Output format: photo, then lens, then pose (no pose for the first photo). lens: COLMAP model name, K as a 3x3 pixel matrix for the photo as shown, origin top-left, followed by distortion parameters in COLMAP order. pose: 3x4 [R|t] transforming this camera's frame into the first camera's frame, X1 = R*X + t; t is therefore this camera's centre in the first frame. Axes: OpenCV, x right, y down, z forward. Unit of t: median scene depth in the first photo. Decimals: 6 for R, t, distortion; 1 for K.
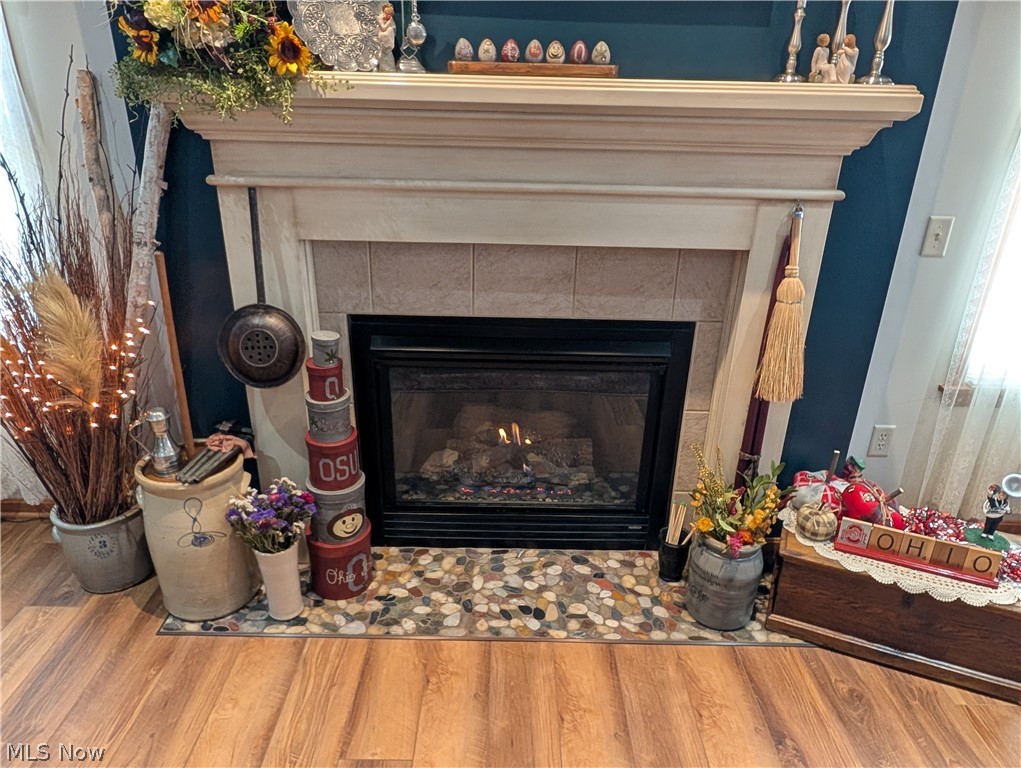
lens RADIAL K [[691.8, 0, 512.1], [0, 691.8, 394.2], [0, 0, 1]] dist [0.005826, 0.000459]
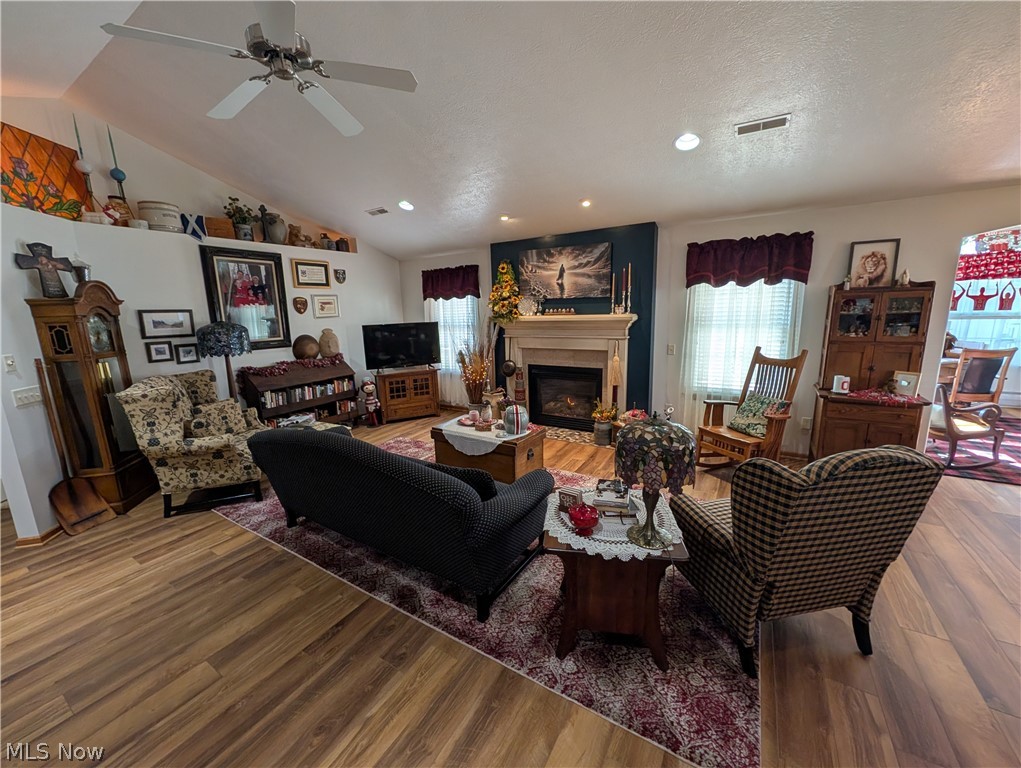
lens RADIAL K [[393.3, 0, 508.2], [0, 393.3, 381.0], [0, 0, 1]] dist [0.002040, -0.000864]
pose [[0.844147, 0.051005, -0.533681, 1.084688], [-0.169069, 0.969994, -0.174720, 0.487604], [0.508755, 0.237719, 0.827440, -1.238736]]
